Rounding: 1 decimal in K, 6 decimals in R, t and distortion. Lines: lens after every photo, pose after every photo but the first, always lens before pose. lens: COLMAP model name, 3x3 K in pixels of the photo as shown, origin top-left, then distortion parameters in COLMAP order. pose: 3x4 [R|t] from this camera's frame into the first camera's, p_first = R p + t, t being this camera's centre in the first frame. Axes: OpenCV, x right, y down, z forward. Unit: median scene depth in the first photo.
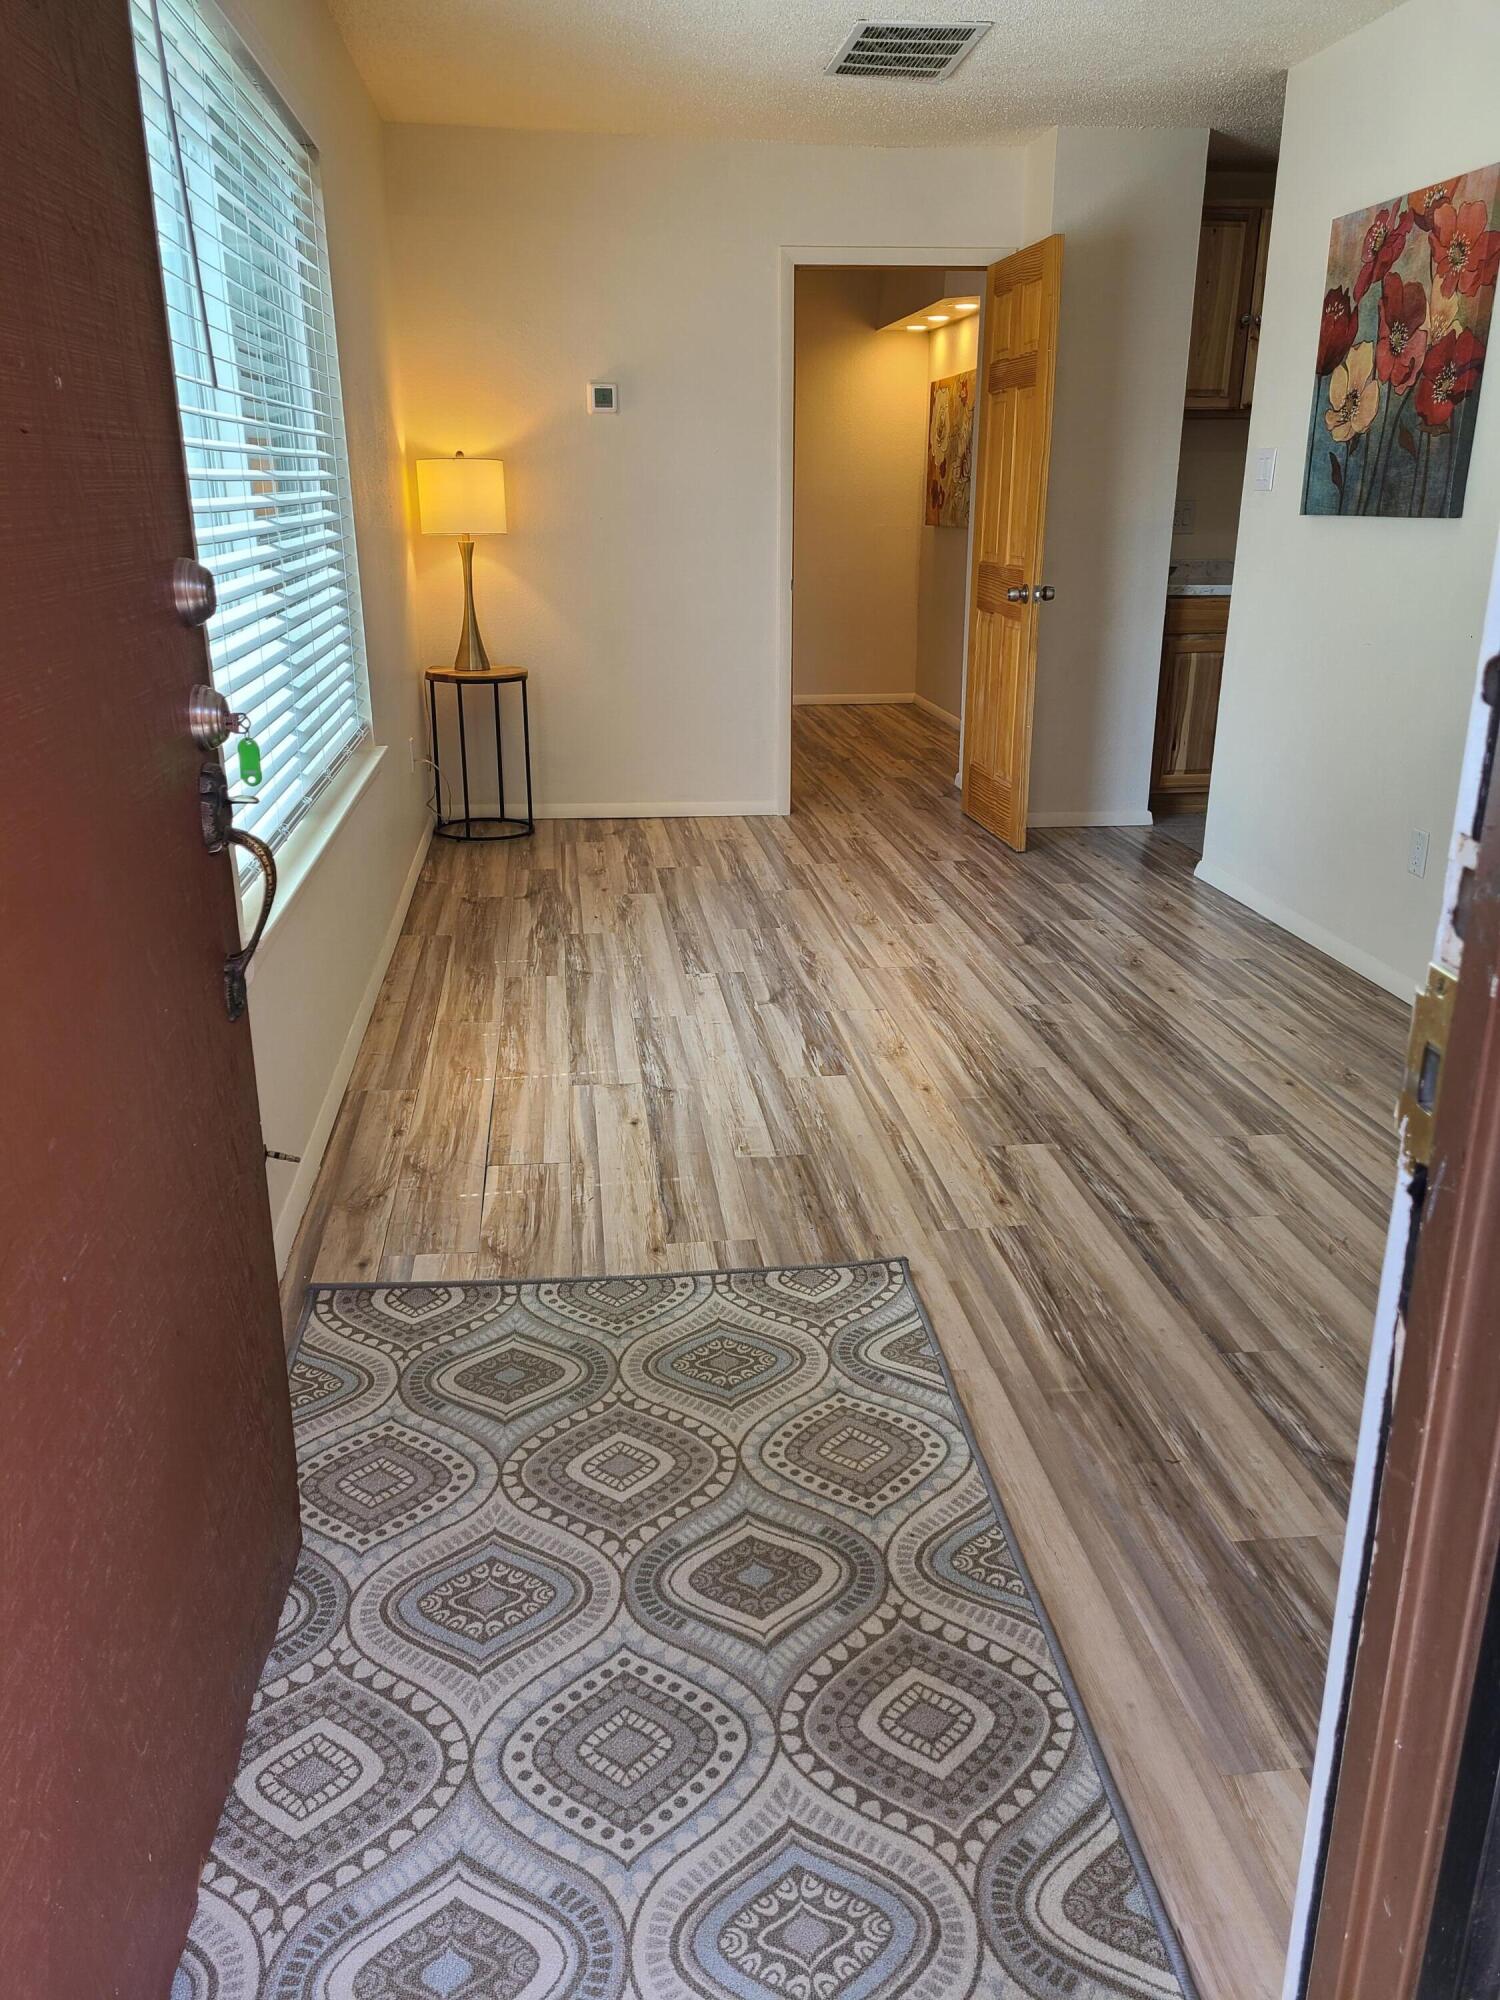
lens RADIAL K [[1492.2, 0, 736.8], [0, 1492.2, 987.2], [0, 0, 1]] dist [0.061553, -0.049001]
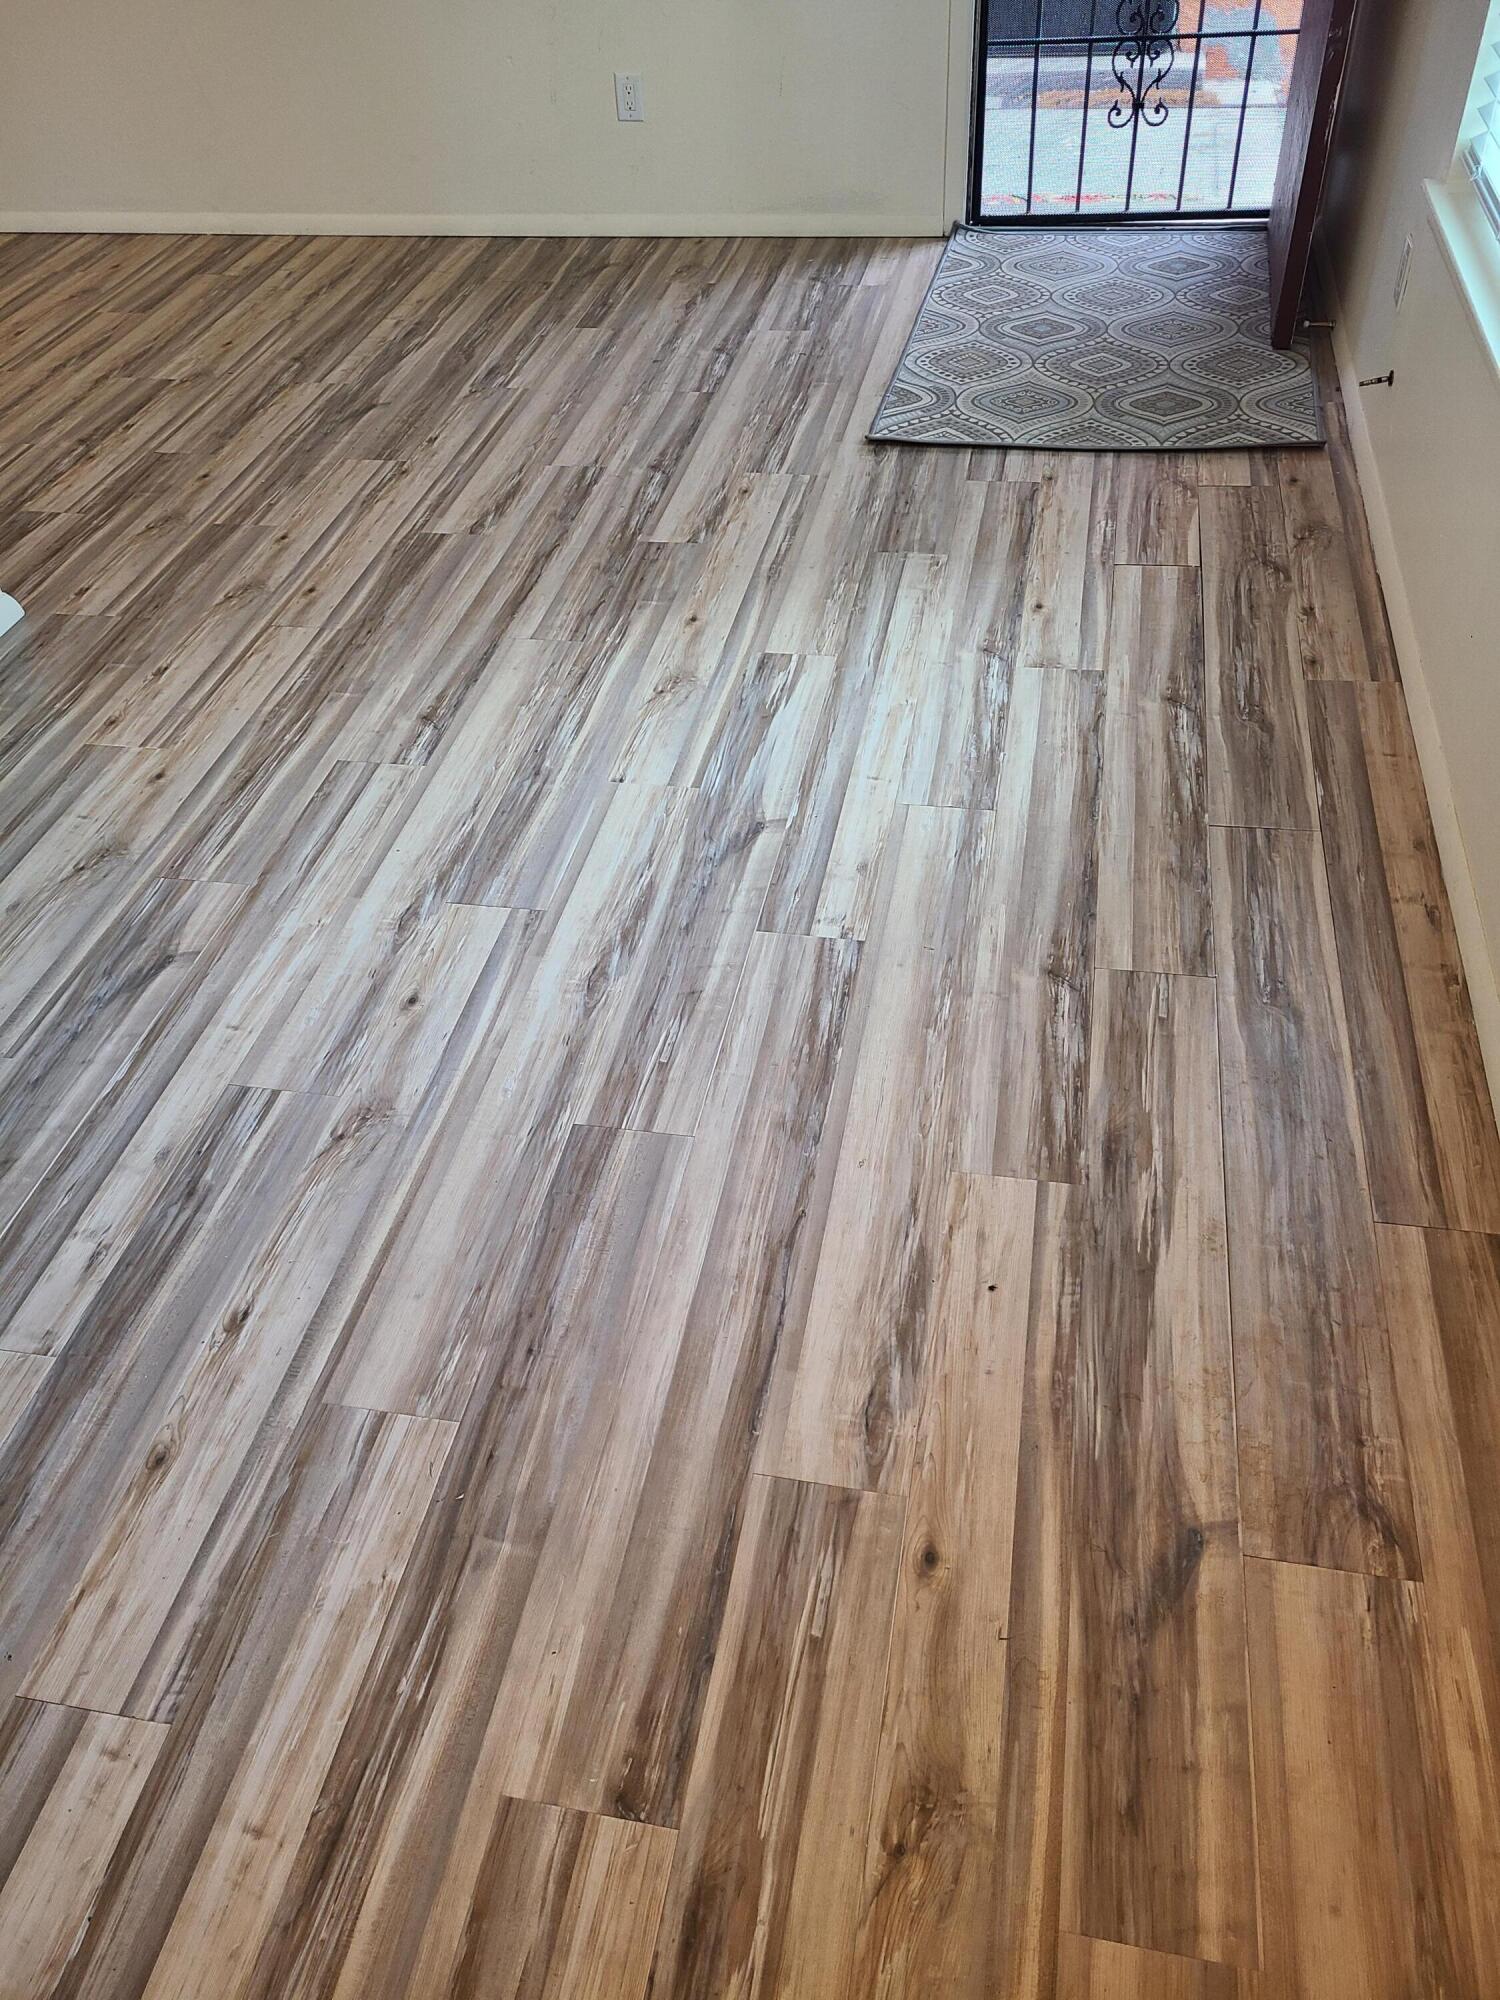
lens RADIAL K [[1497.4, 0, 743.2], [0, 1497.4, 992.9], [0, 0, 1]] dist [0.060995, -0.048940]
pose [[-0.949257, -0.170273, 0.264421, -0.140756], [0.152118, 0.487294, 0.859886, -0.476143], [-0.275267, 0.856476, -0.436666, 1.290660]]
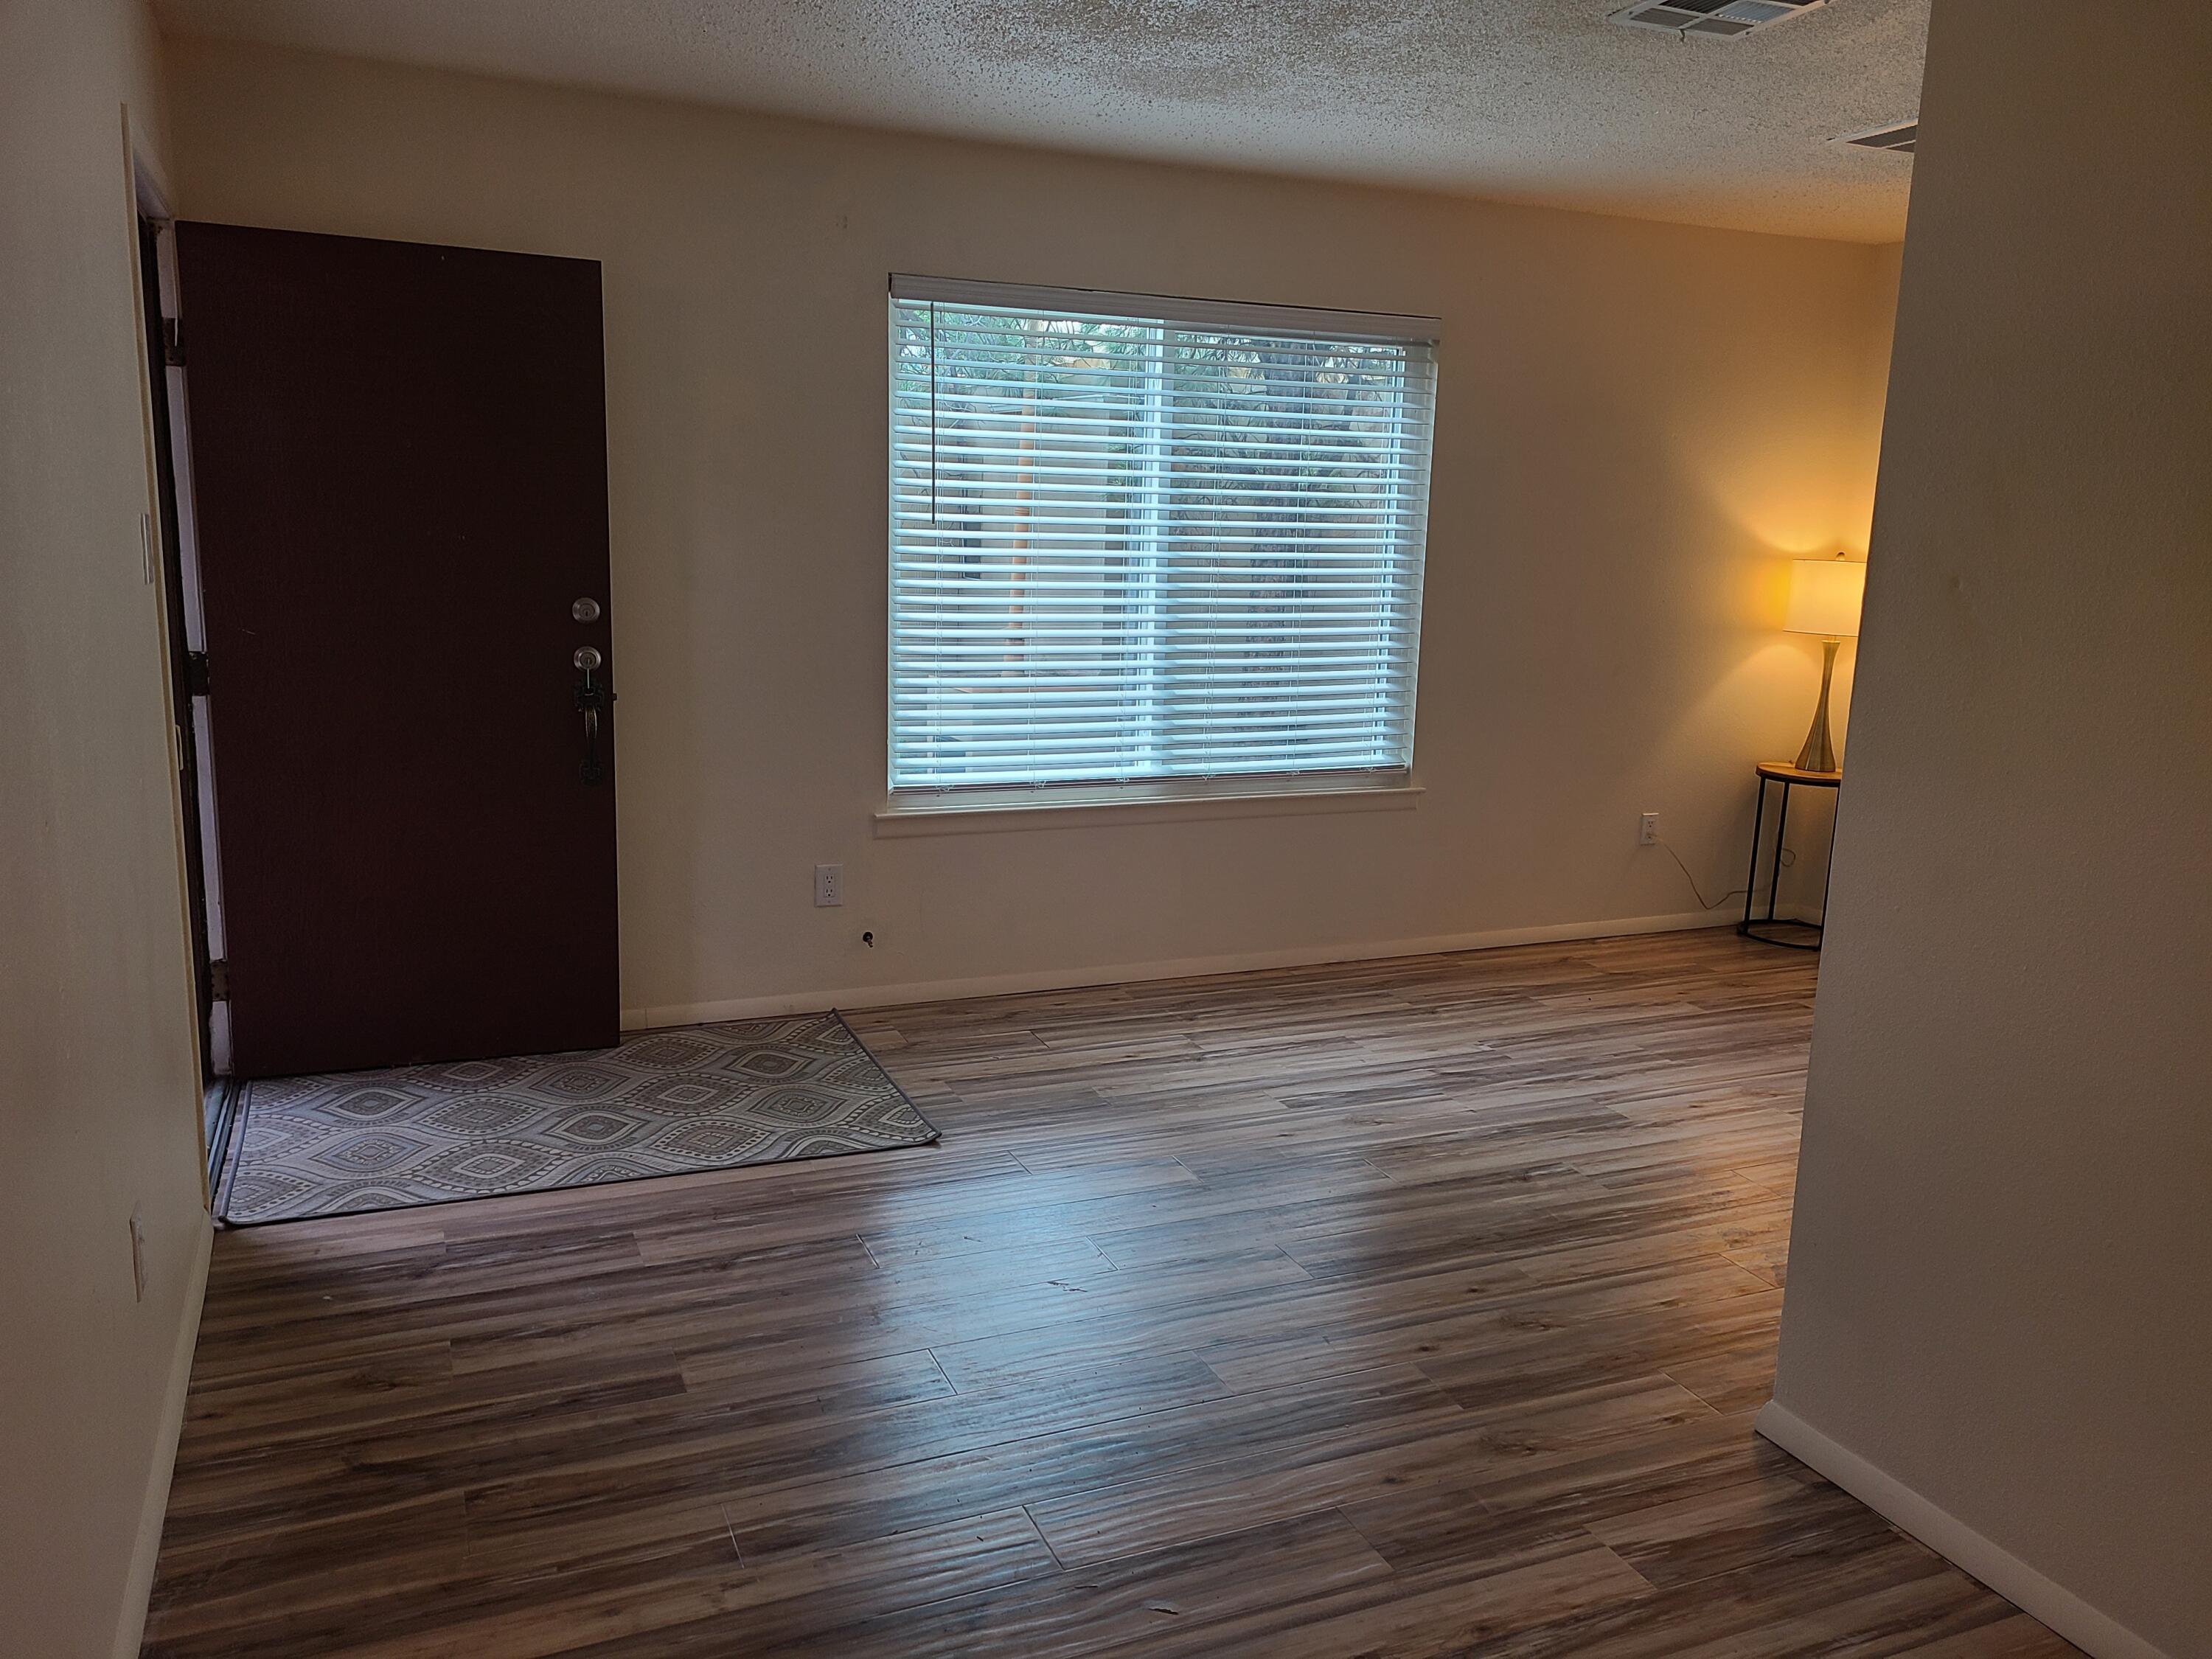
lens RADIAL K [[1656.1, 0, 1112.1], [0, 1656.1, 824.5], [0, 0, 1]] dist [0.060995, -0.048940]
pose [[0.296122, 0.186853, -0.936695, 0.967409], [-0.330863, 0.940028, 0.082921, -0.166106], [0.896014, 0.285363, 0.340186, 0.344419]]
